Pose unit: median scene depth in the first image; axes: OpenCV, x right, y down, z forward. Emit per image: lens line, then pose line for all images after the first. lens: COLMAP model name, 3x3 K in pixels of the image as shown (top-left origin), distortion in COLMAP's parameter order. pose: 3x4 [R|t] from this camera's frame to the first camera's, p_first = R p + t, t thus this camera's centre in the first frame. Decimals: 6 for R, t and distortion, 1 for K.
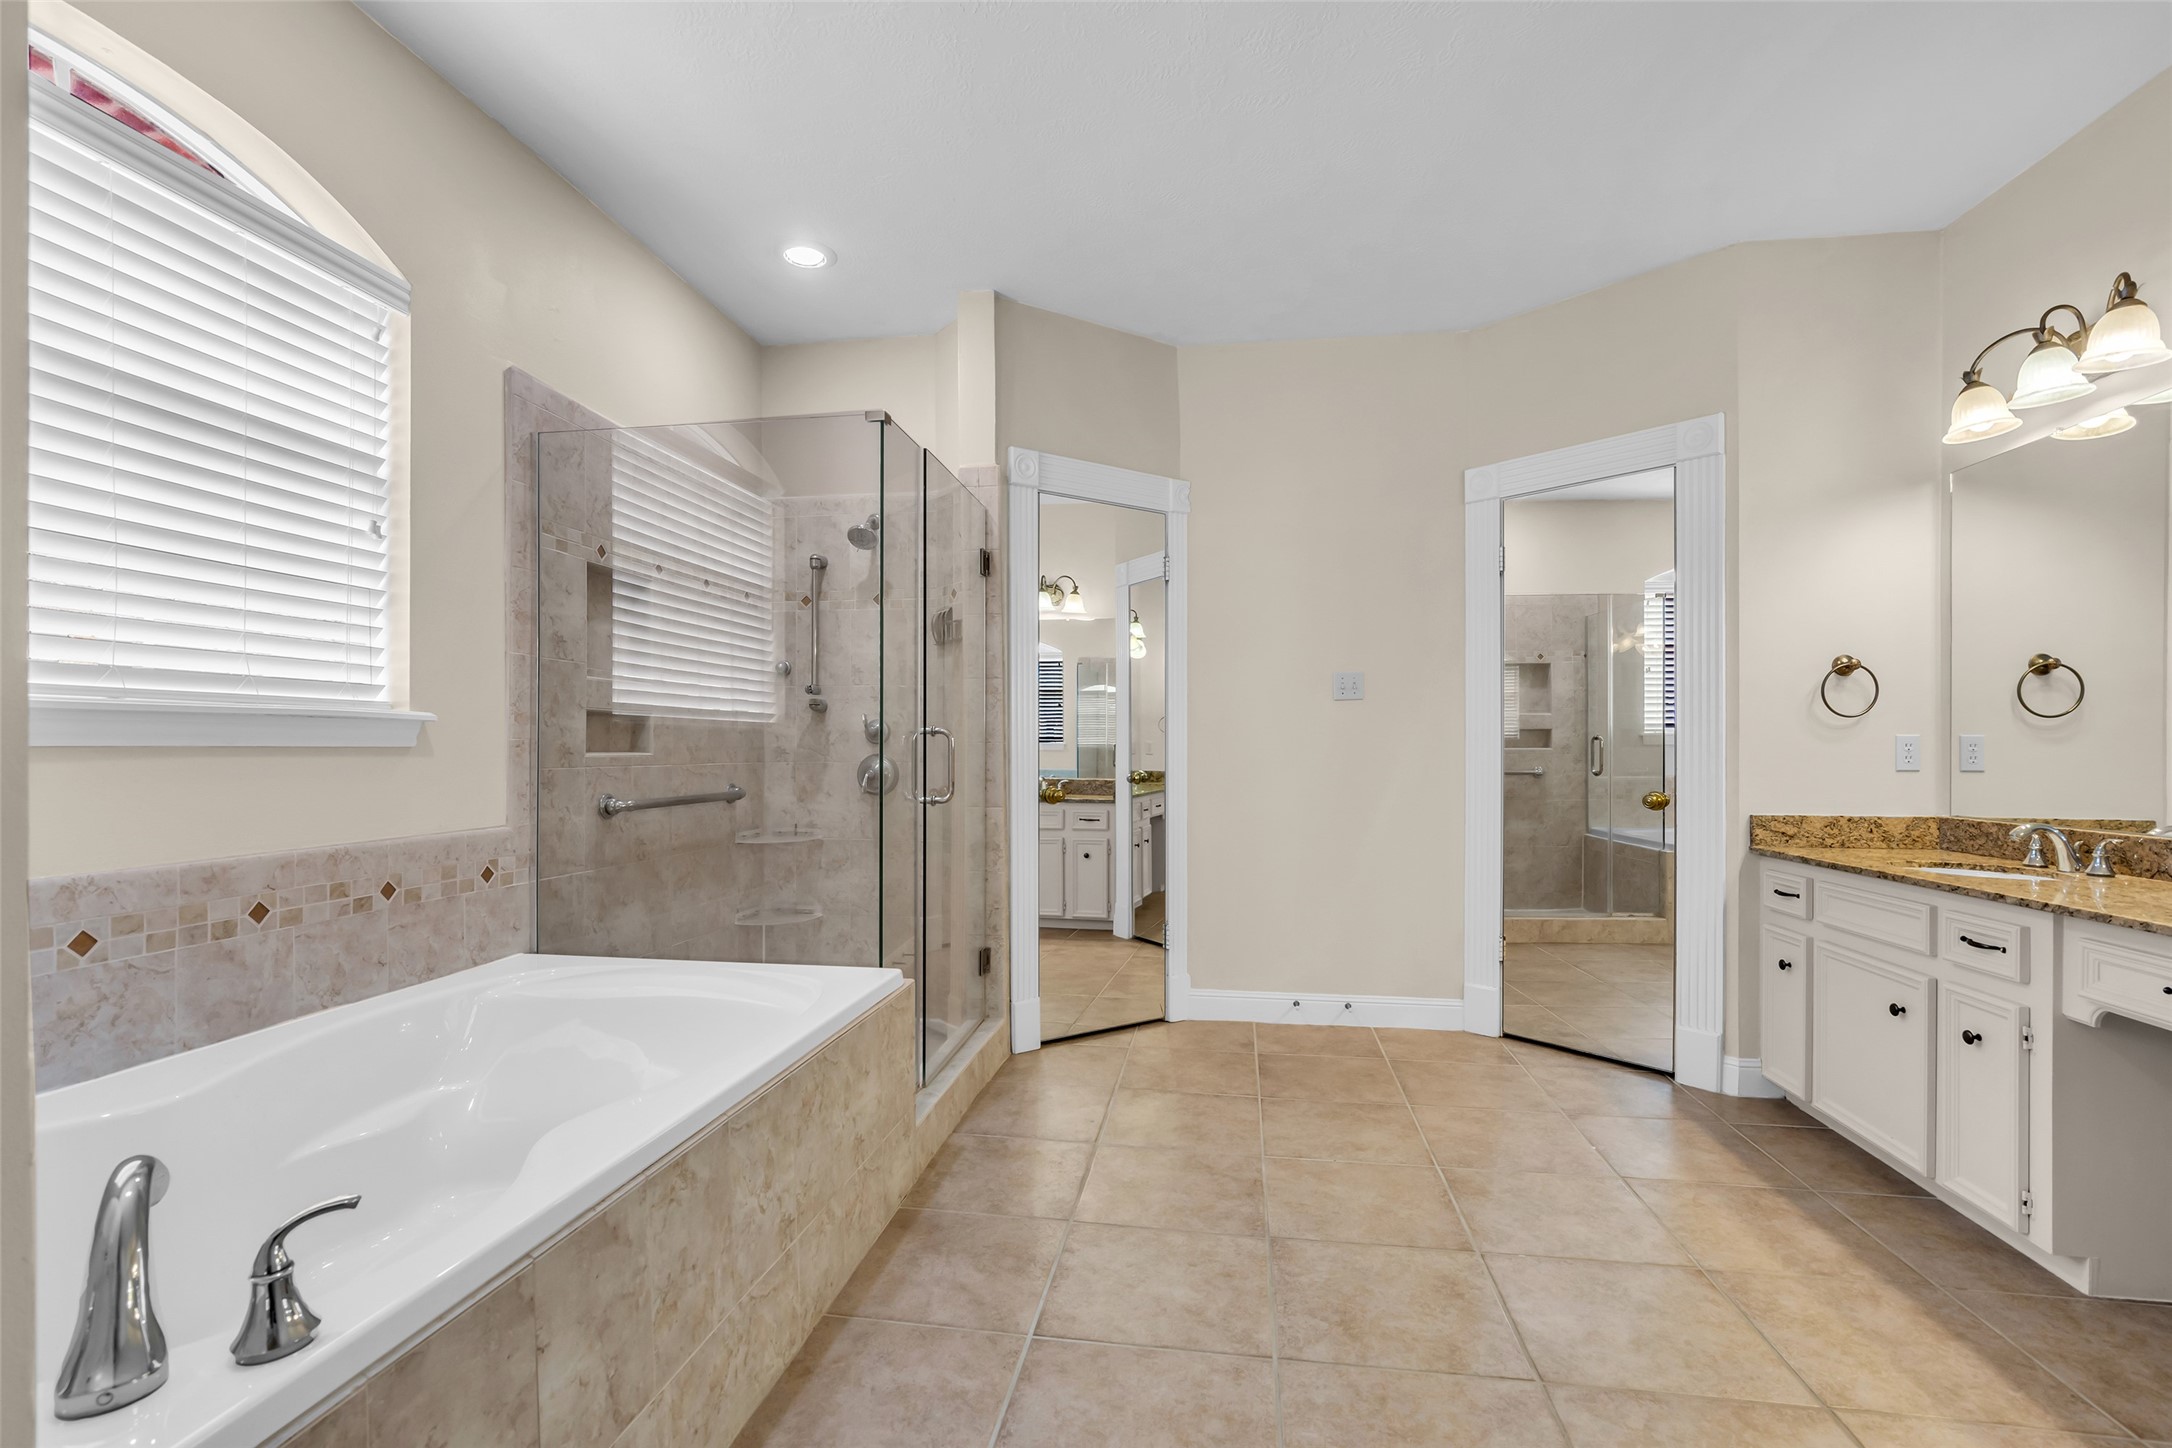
lens RADIAL K [[999.6, 0, 1086.3], [0, 999.6, 740.1], [0, 0, 1]] dist [-0.016056, 0.004381]
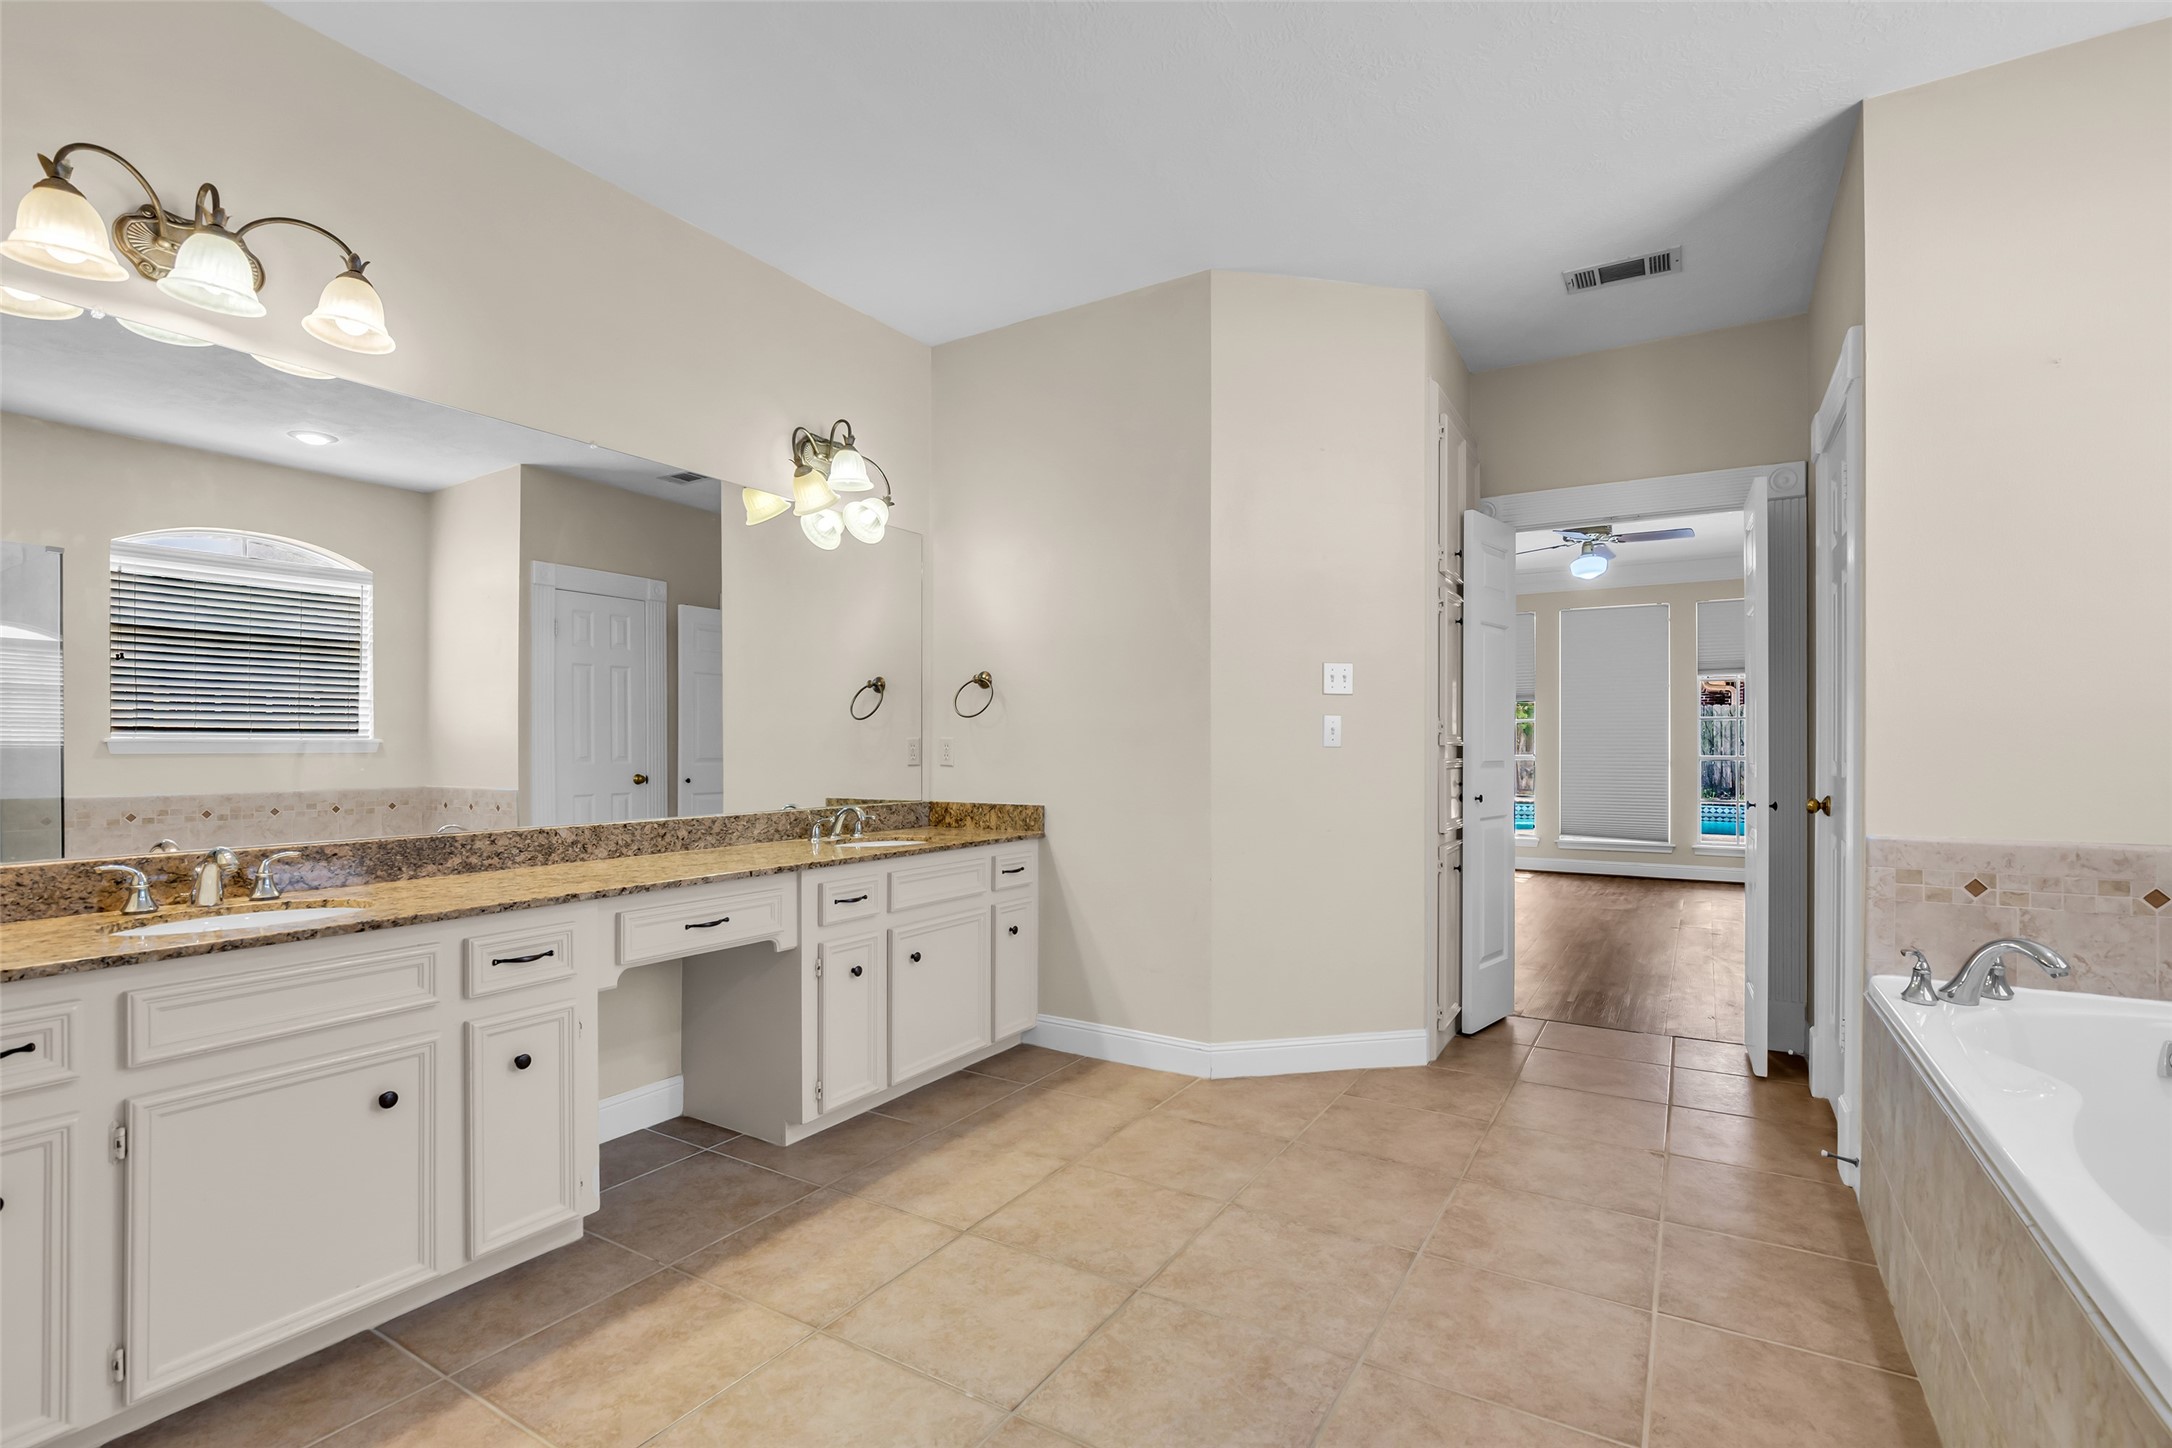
lens RADIAL K [[999.6, 0, 1078.9], [0, 999.6, 737.9], [0, 0, 1]] dist [-0.016056, 0.004381]
pose [[-0.920060, 0.000180, 0.391777, 0.054545], [-0.005786, 0.999885, -0.014047, 0.008016], [-0.391734, -0.015191, -0.919953, 1.899334]]
